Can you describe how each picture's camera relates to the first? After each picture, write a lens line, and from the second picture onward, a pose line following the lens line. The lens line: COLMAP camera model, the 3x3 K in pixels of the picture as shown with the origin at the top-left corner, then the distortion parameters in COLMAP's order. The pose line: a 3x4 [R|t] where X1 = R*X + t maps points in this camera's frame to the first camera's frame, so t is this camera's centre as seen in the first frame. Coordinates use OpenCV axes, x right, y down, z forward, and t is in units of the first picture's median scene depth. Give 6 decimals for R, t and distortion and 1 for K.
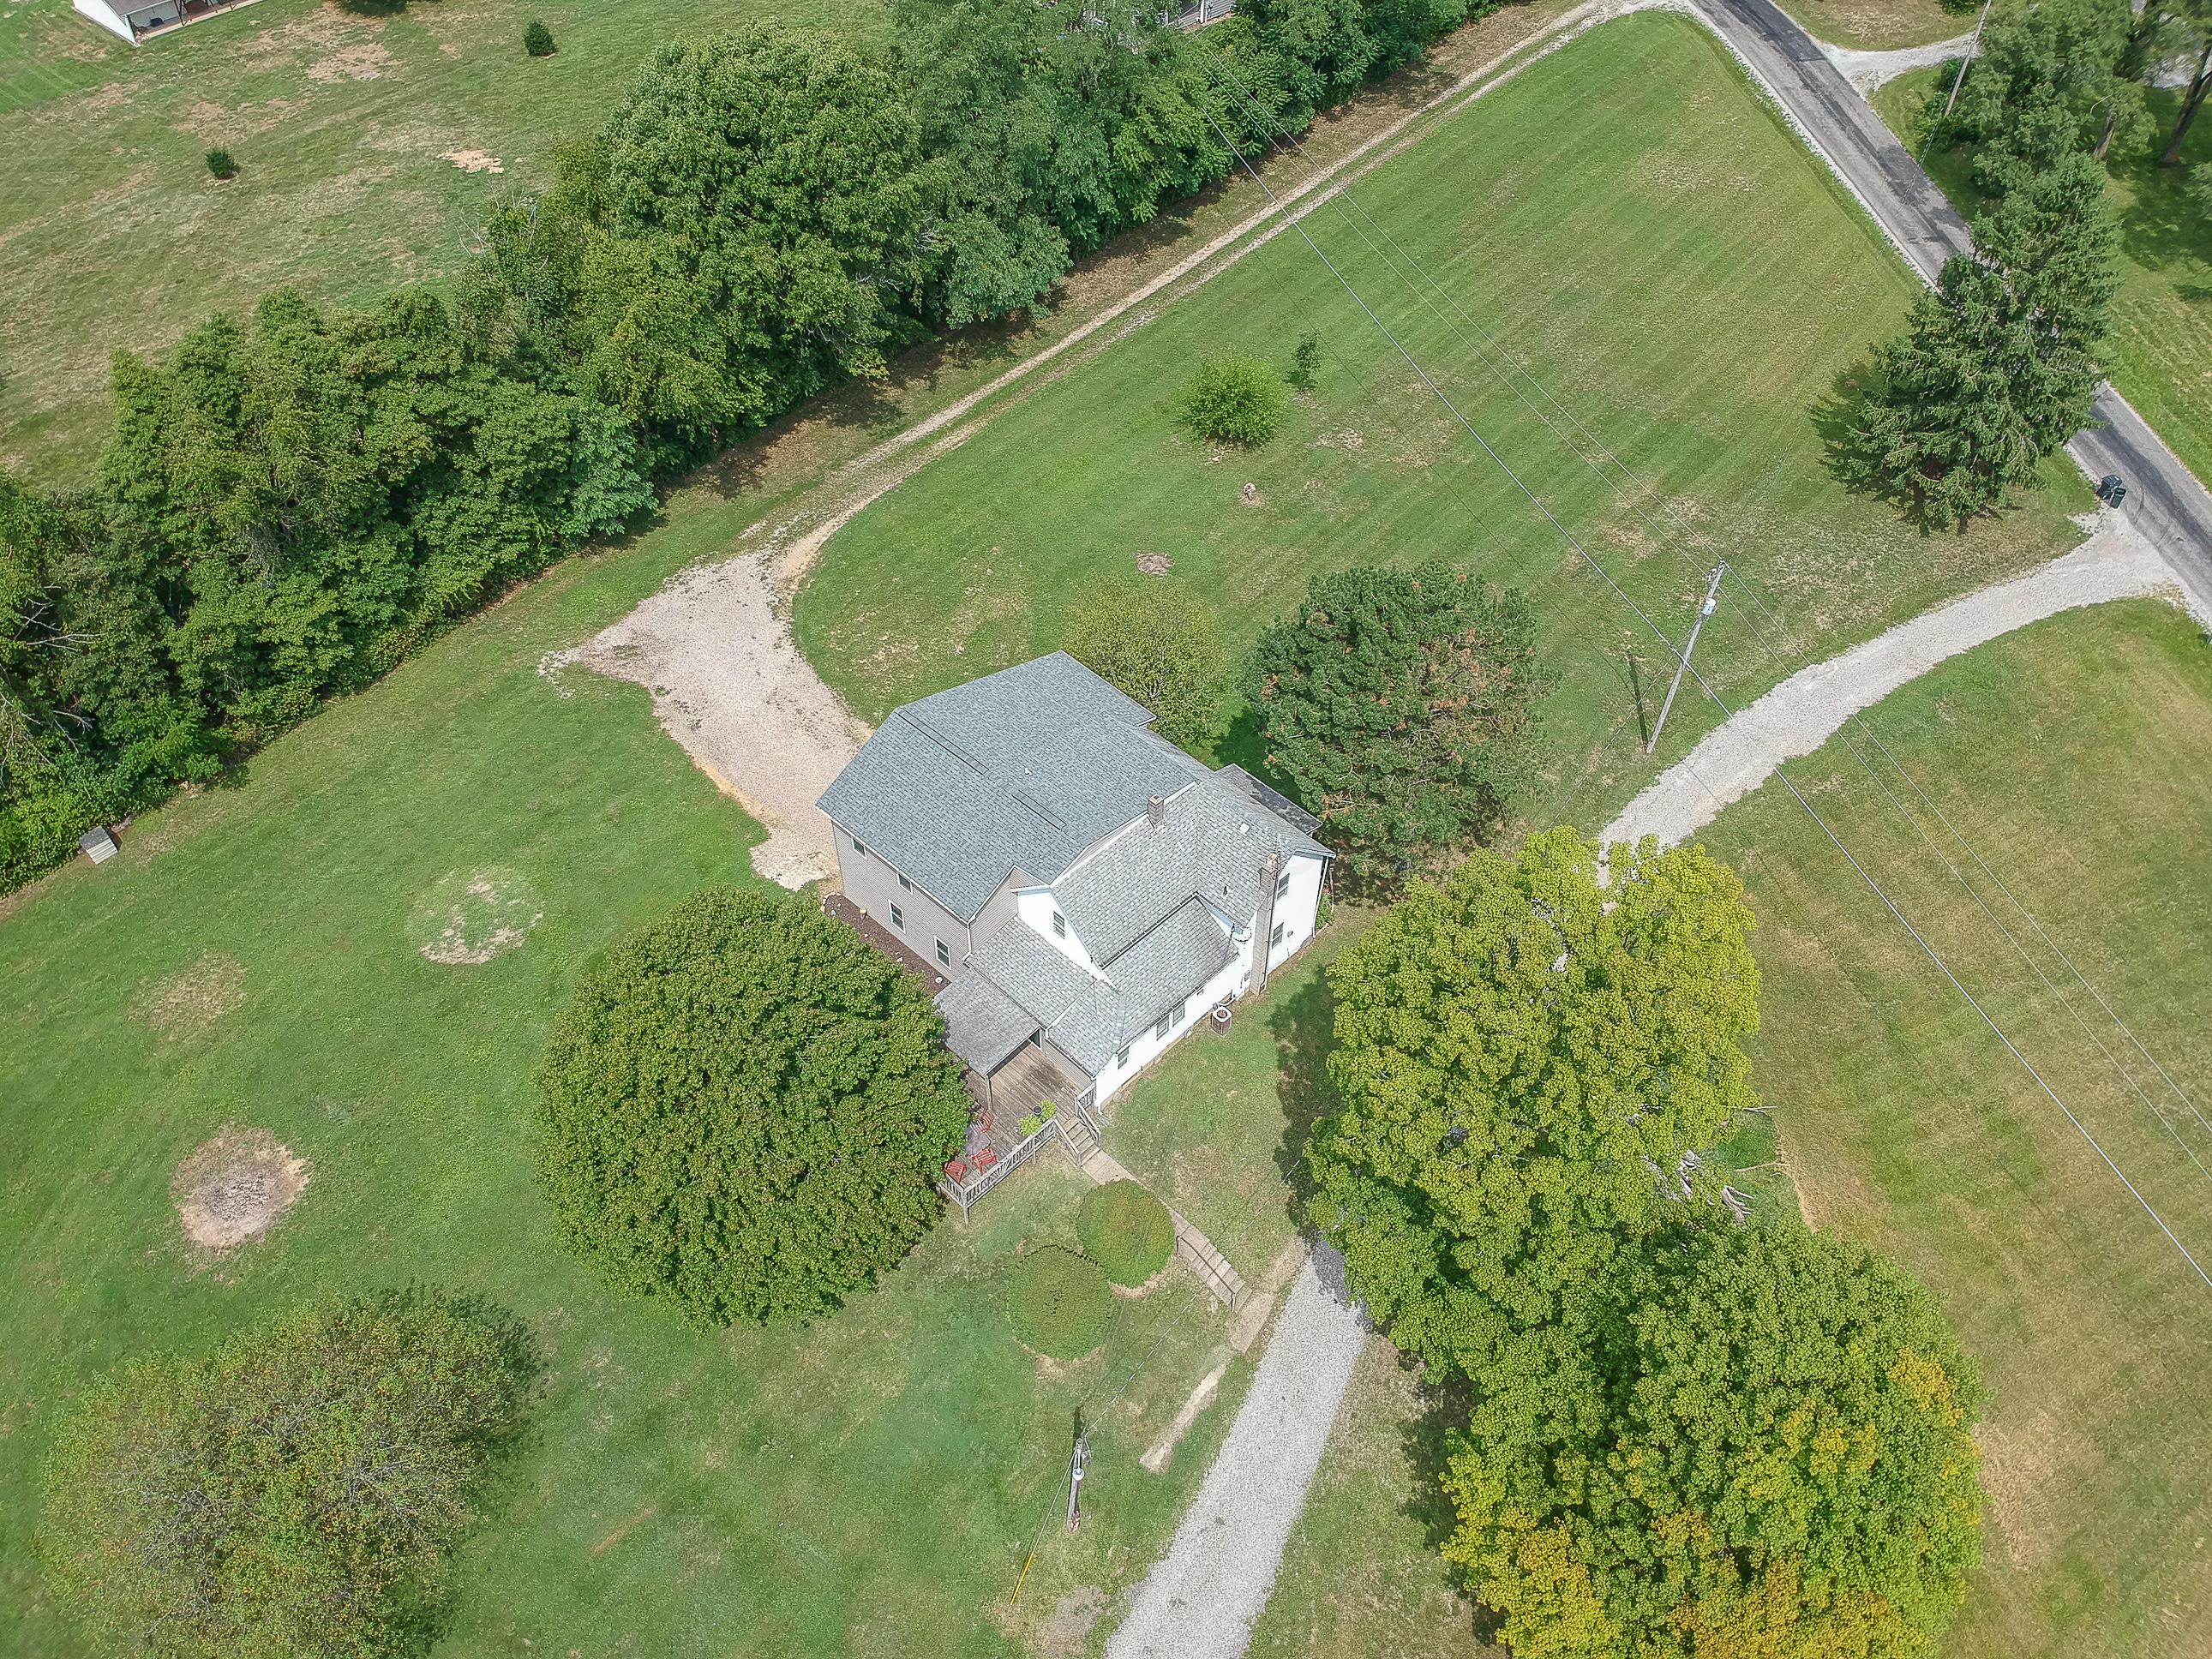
lens RADIAL K [[1630.2, 0, 1107.6], [0, 1630.2, 819.8], [0, 0, 1]] dist [0.070545, -0.144625]
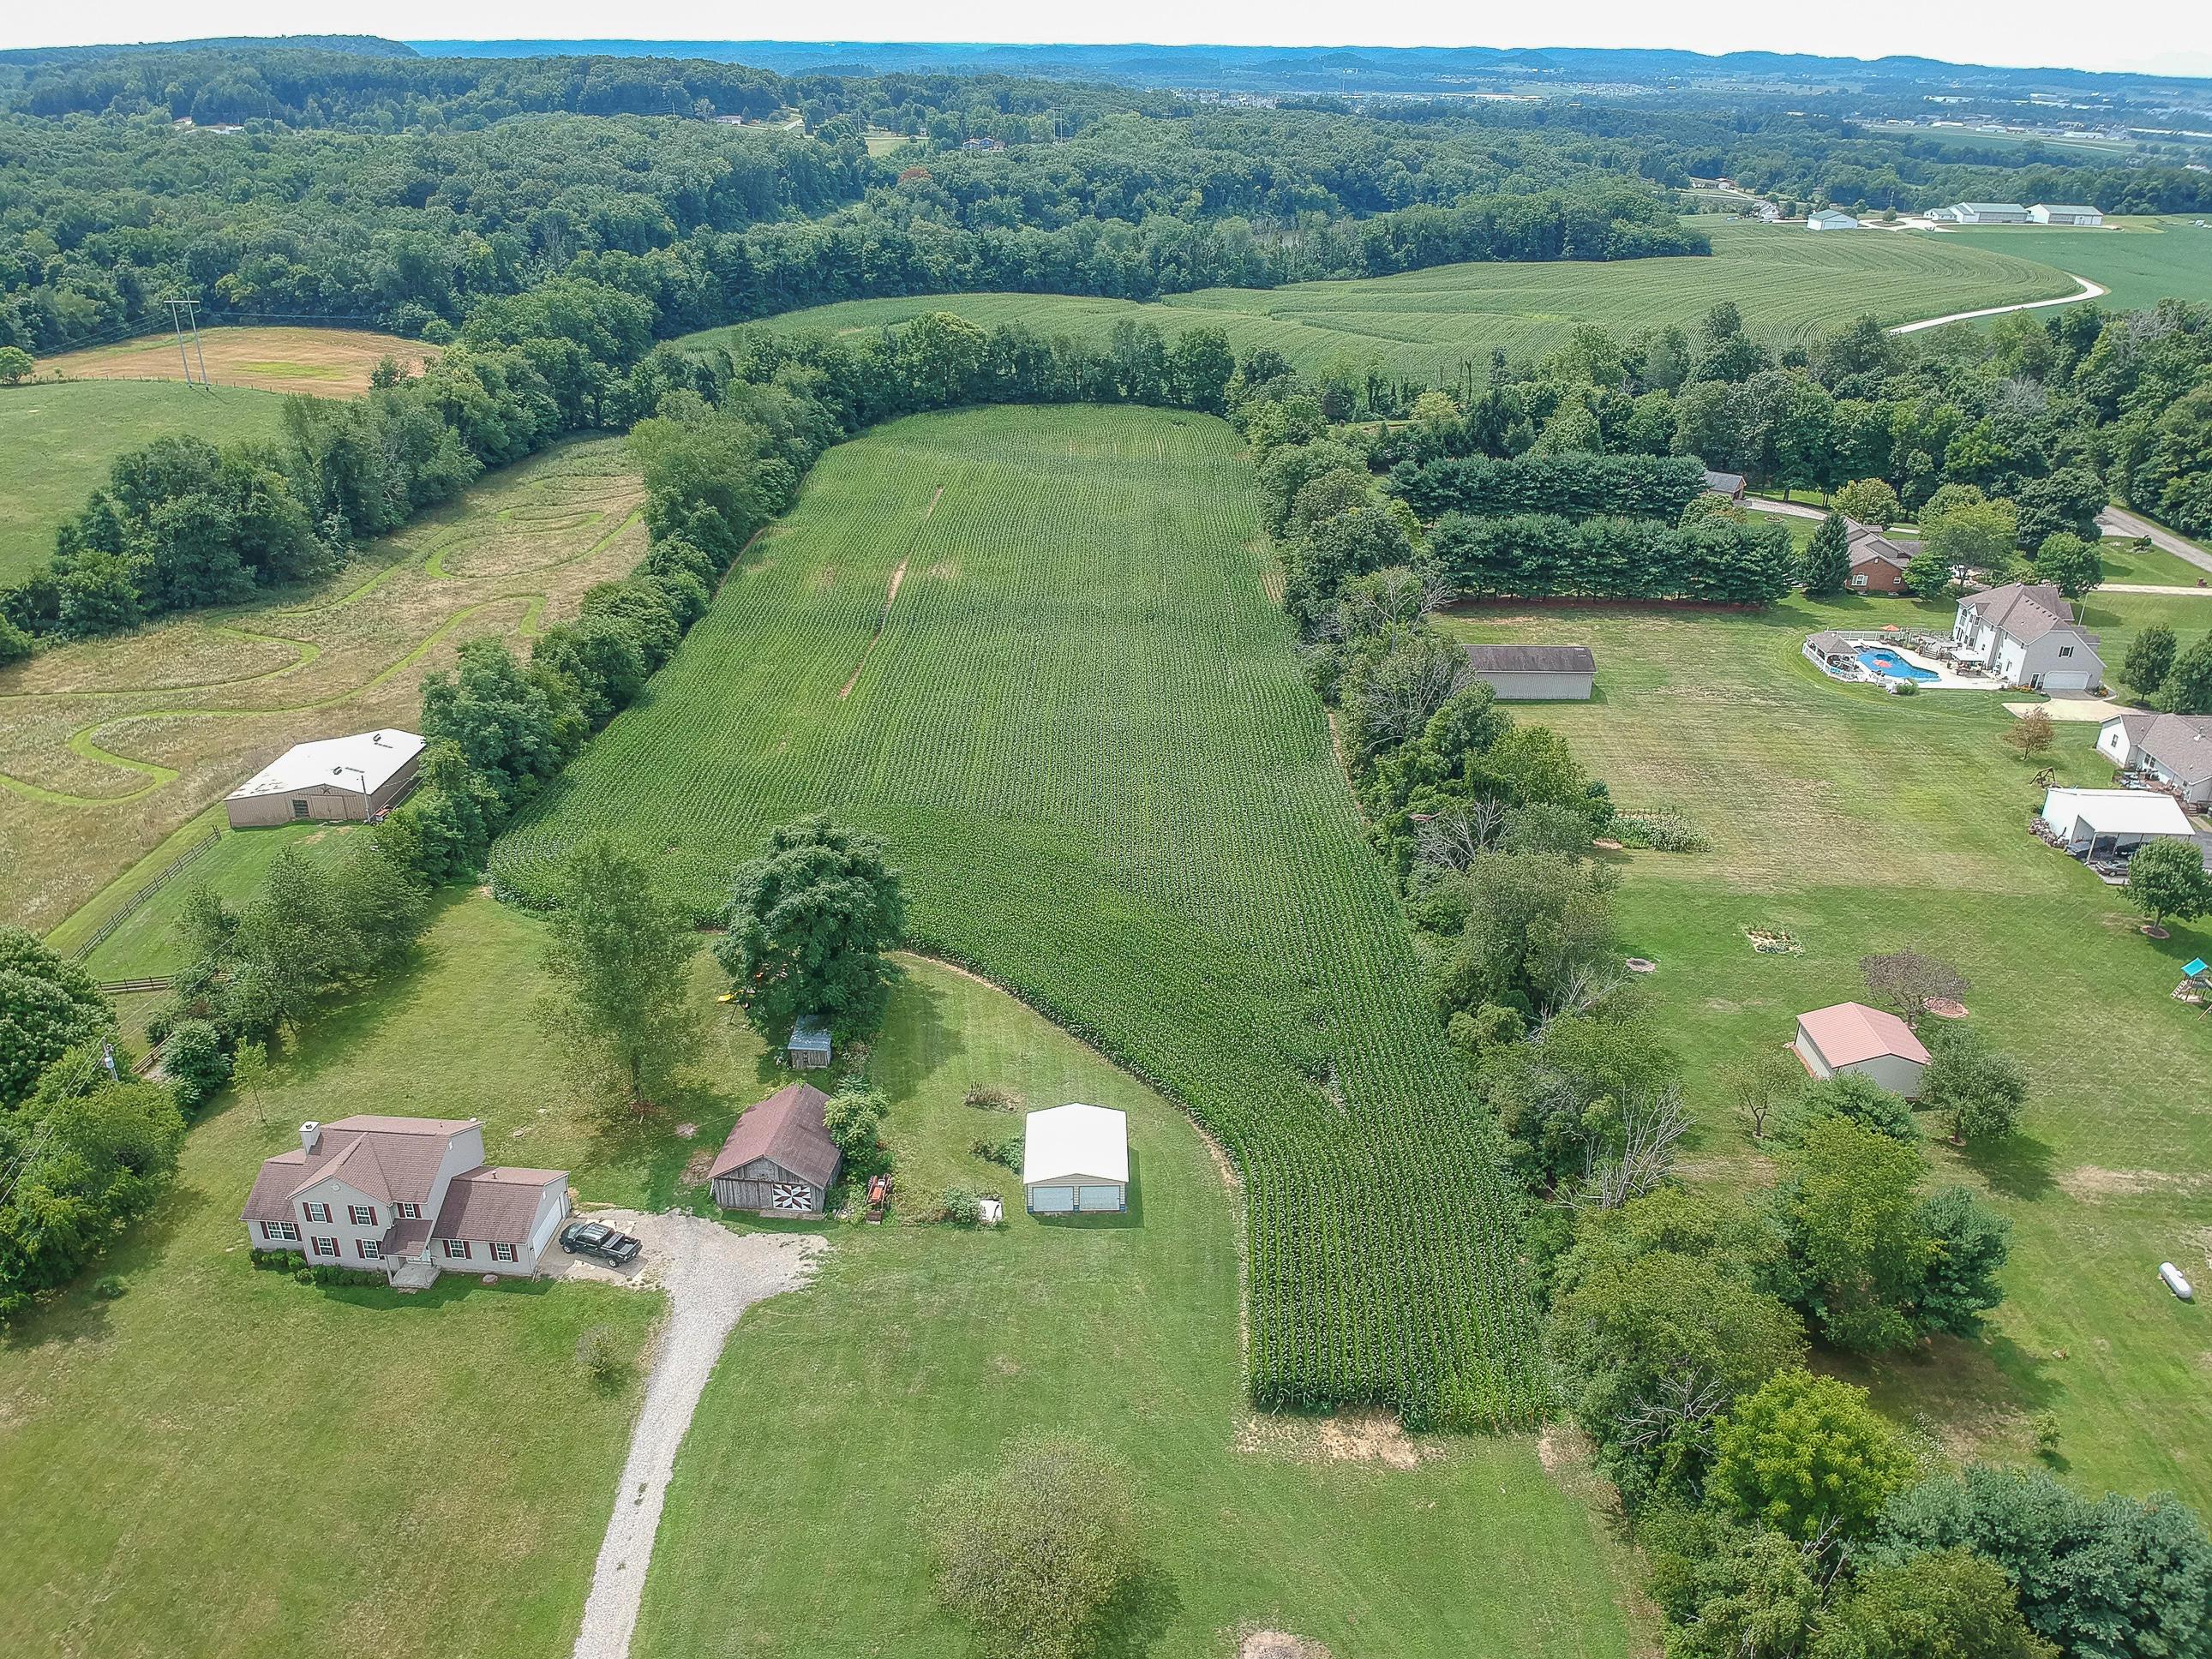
lens RADIAL K [[1625.5, 0, 1106.0], [0, 1625.5, 829.5], [0, 0, 1]] dist [0.072674, -0.144498]
pose [[-0.760127, 0.270903, -0.590609, 0.193758], [-0.477146, 0.384273, 0.790358, -0.897006], [0.441065, 0.882579, -0.162836, 0.409318]]
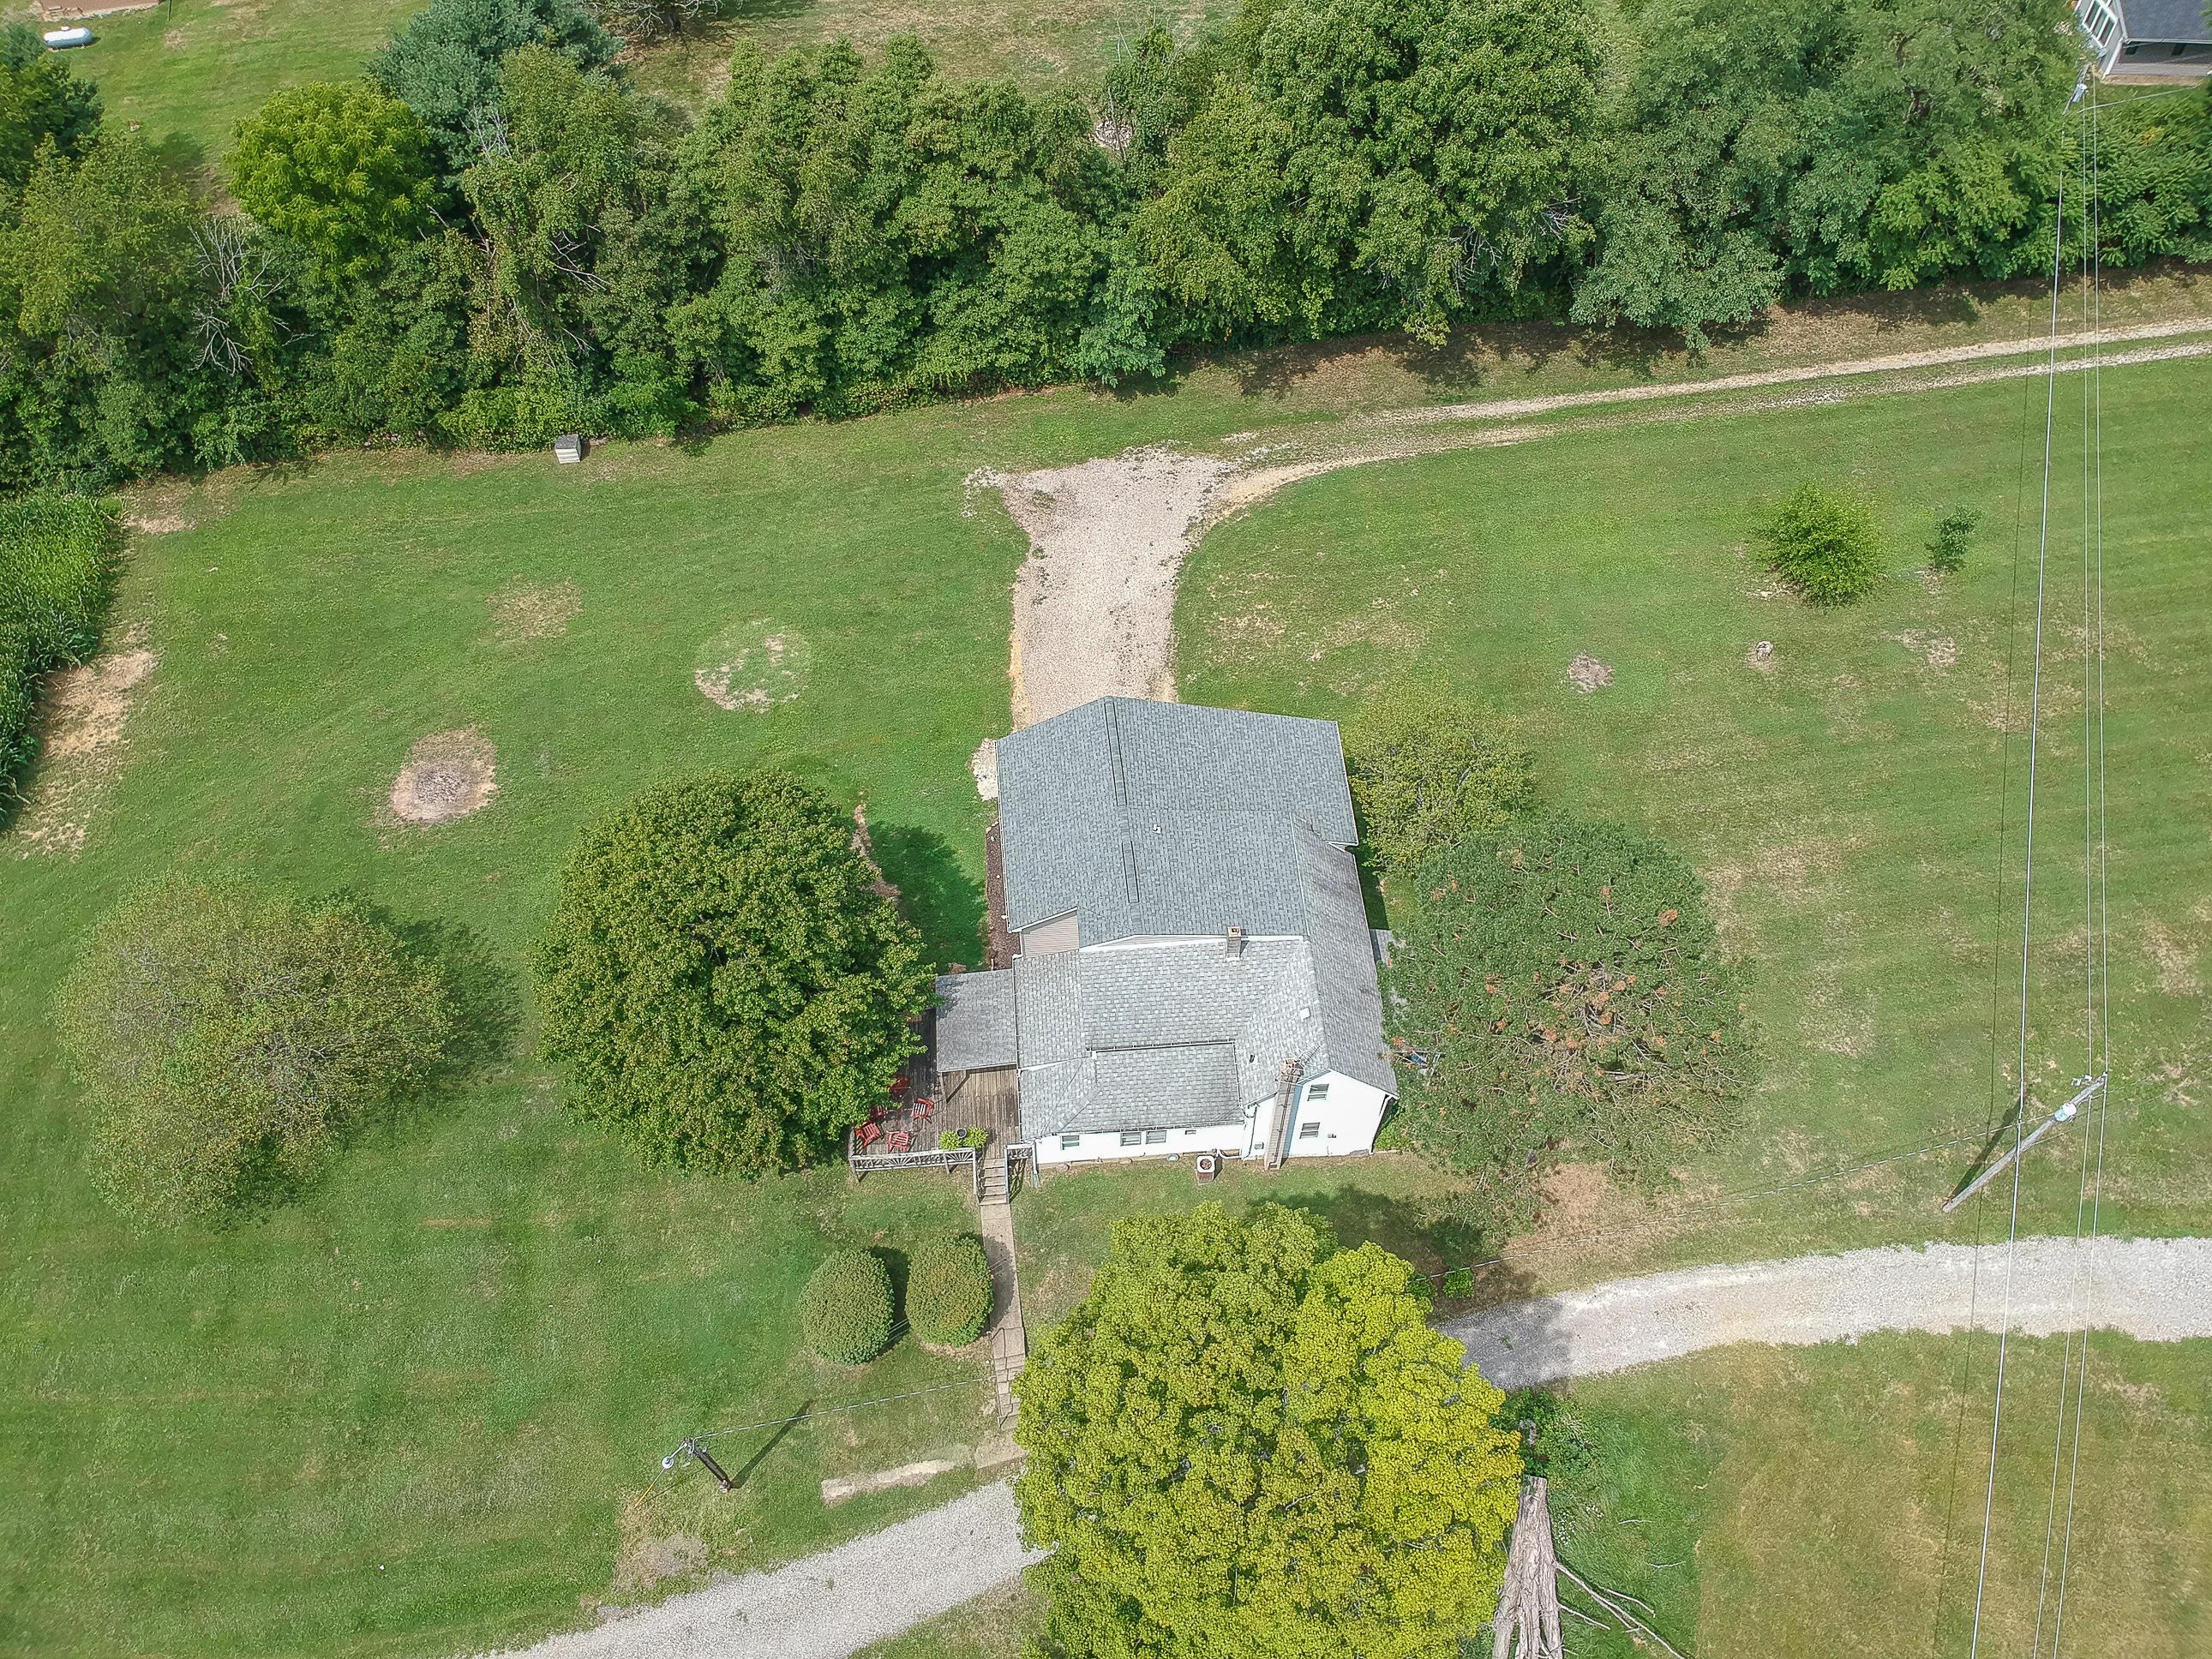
lens RADIAL K [[1634.0, 0, 1103.5], [0, 1634.0, 827.4], [0, 0, 1]] dist [0.091063, -0.169794]
pose [[0.757805, 0.528904, -0.382088, 0.236564], [-0.470879, 0.848677, 0.240873, -0.201135], [0.451668, -0.002617, 0.892182, 0.125785]]
